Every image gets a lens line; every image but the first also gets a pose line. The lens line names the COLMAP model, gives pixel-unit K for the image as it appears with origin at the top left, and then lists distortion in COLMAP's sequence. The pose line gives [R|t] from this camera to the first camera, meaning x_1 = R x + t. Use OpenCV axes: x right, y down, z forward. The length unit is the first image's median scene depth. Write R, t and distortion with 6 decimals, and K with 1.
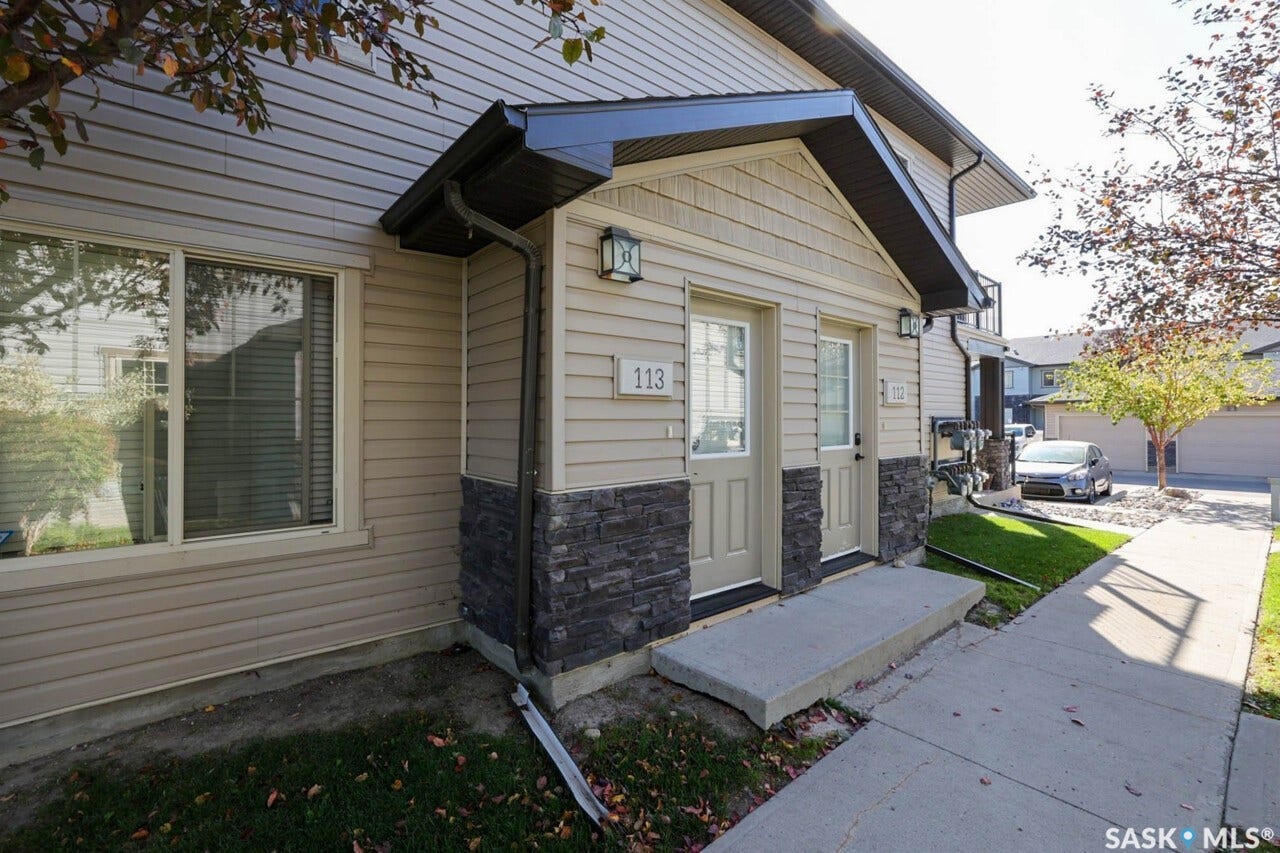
lens RADIAL K [[552.6, 0, 646.9], [0, 552.6, 422.5], [0, 0, 1]] dist [-0.017028, 0.002299]
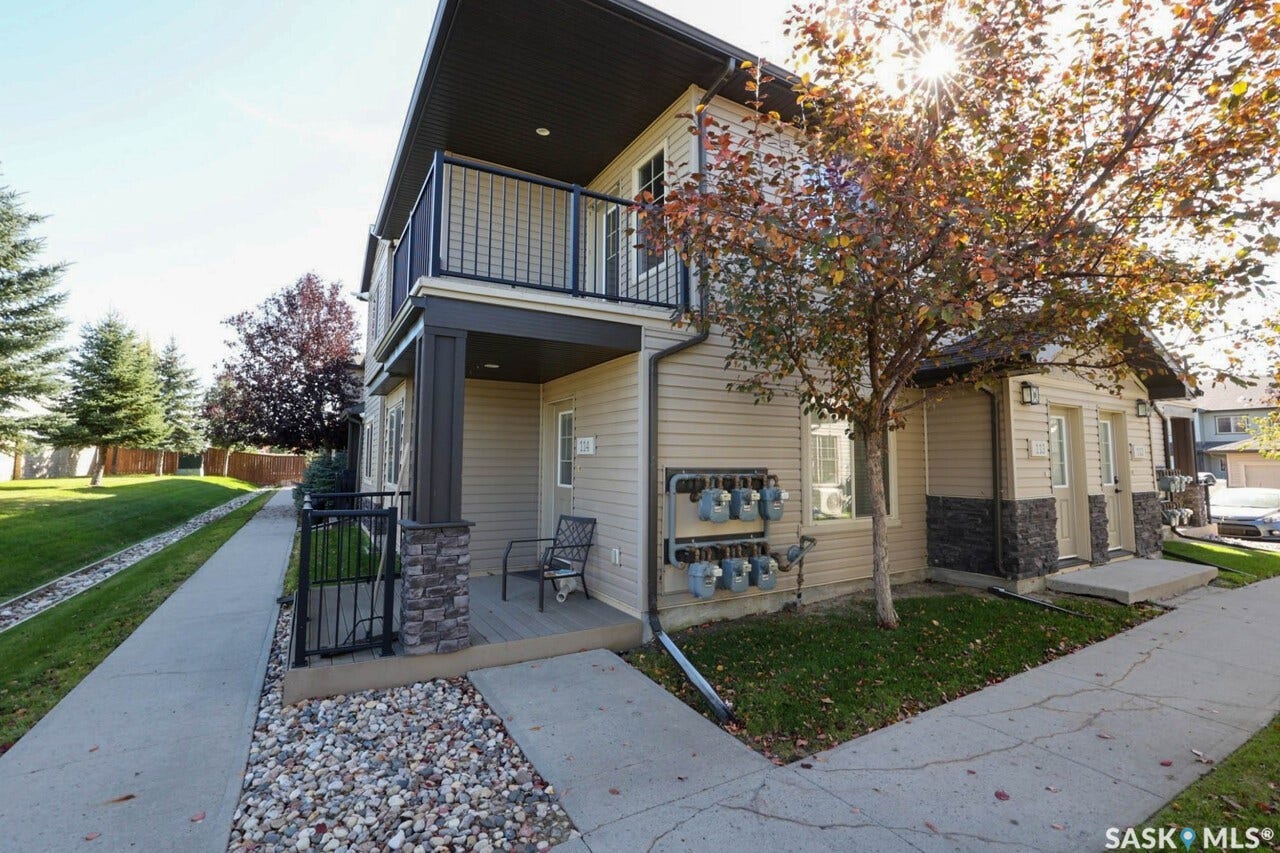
lens RADIAL K [[552.6, 0, 629.1], [0, 552.6, 421.6], [0, 0, 1]] dist [-0.017028, 0.002299]
pose [[0.981191, -0.012524, -0.192635, -0.698792], [-0.004323, 0.996217, -0.086788, 0.003776], [0.192993, 0.085988, 0.977425, -0.852625]]
